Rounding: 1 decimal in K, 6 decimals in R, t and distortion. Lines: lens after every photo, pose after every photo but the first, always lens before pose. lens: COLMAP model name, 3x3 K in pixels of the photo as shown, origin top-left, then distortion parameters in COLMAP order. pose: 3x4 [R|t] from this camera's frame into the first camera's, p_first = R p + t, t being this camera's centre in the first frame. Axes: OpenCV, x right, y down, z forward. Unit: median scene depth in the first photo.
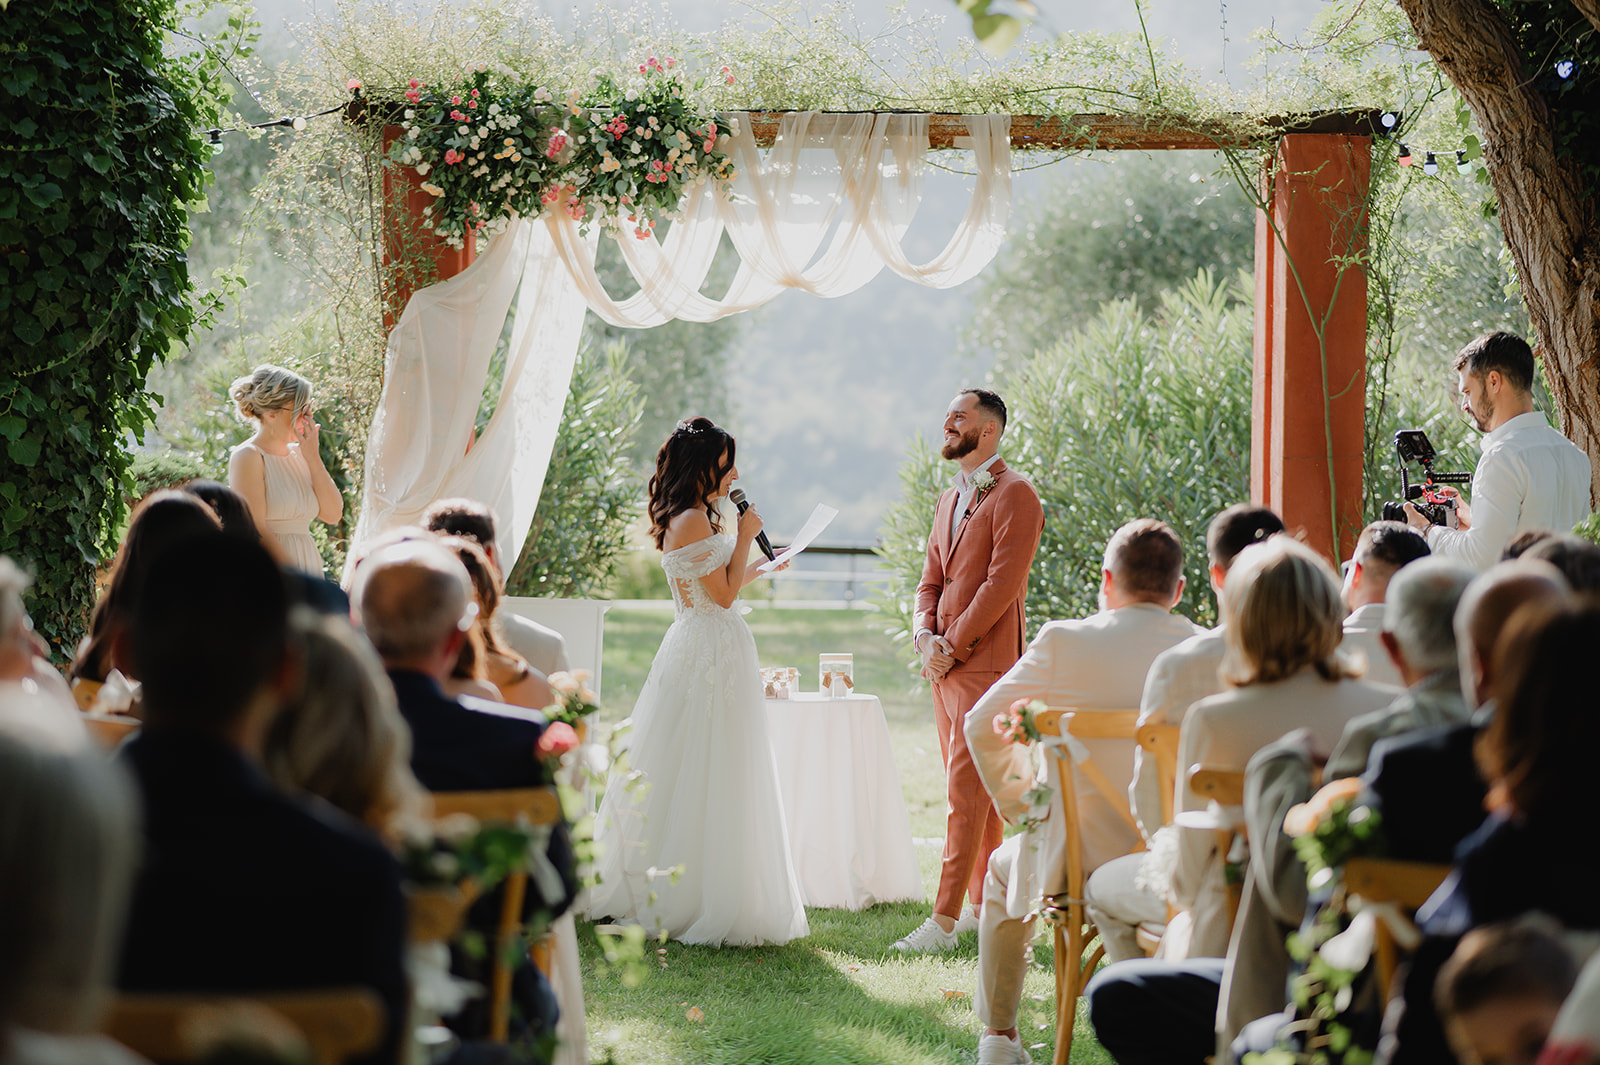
lens RADIAL K [[3885.7, 0, 799.2], [0, 3885.7, 532.4], [0, 0, 1]] dist [0.308231, 0.000000]
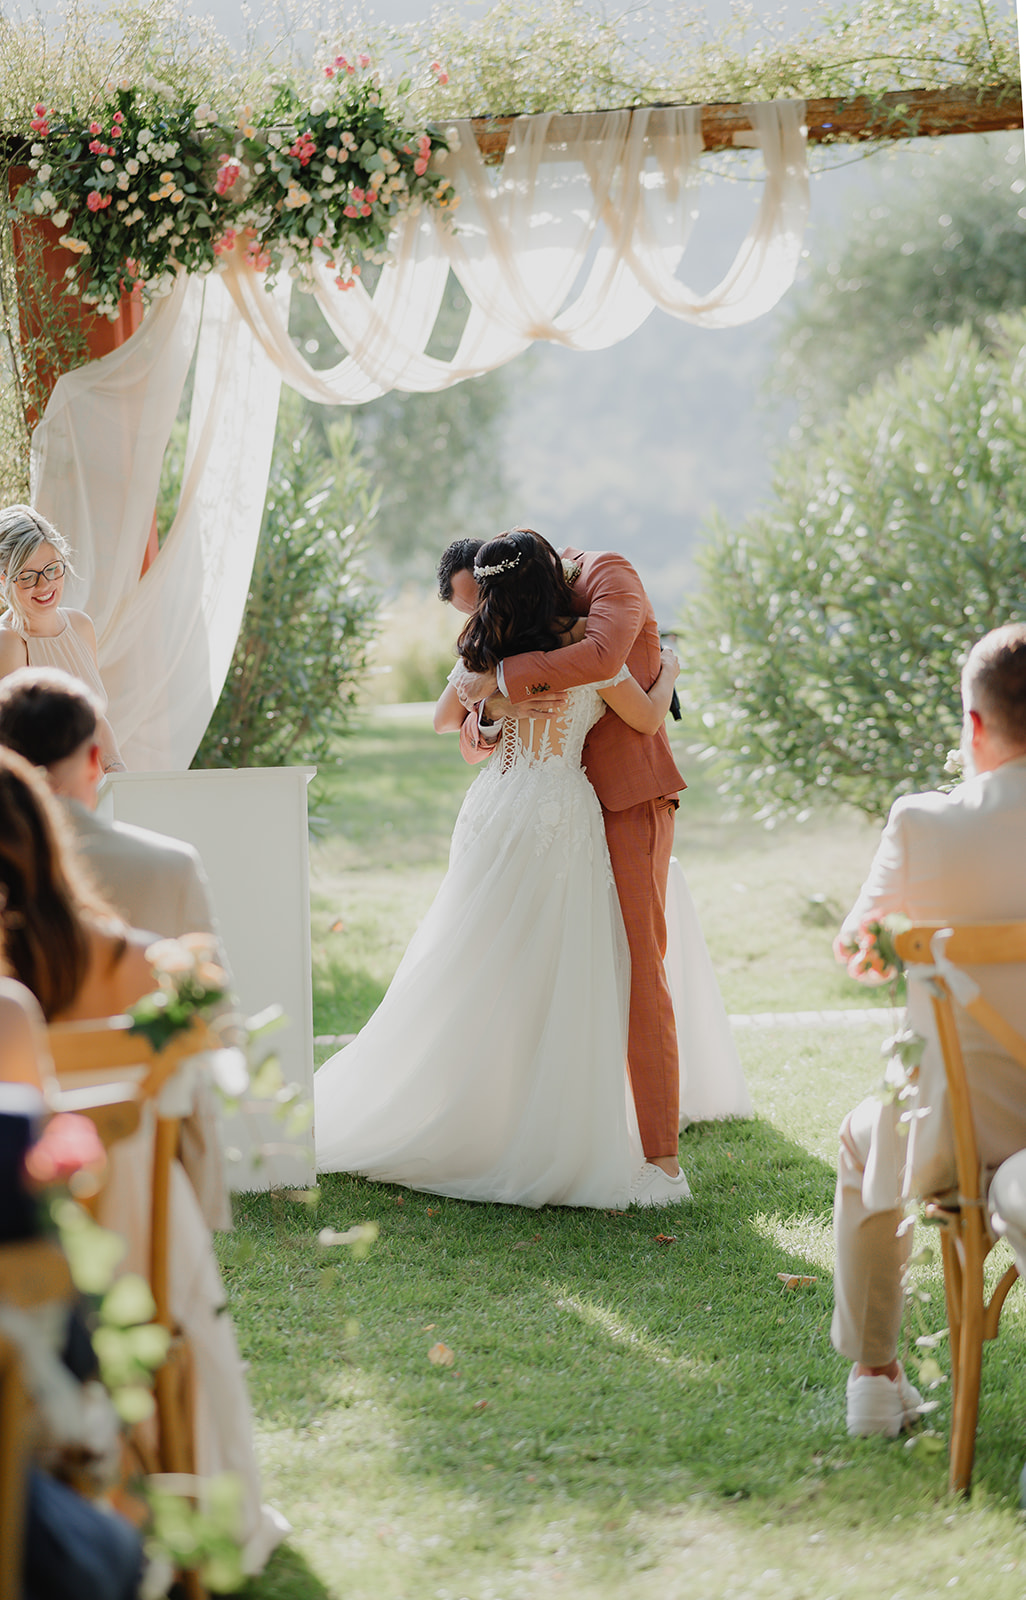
lens RADIAL K [[4022.3, 0, 436.6], [0, 4022.3, 743.0], [0, 0, 1]] dist [0.313454, 0.000000]
pose [[0.997056, -0.062565, -0.044320, 0.008571], [0.064001, 0.997445, 0.031743, -0.008461], [0.042221, -0.034486, 0.998513, 0.175988]]
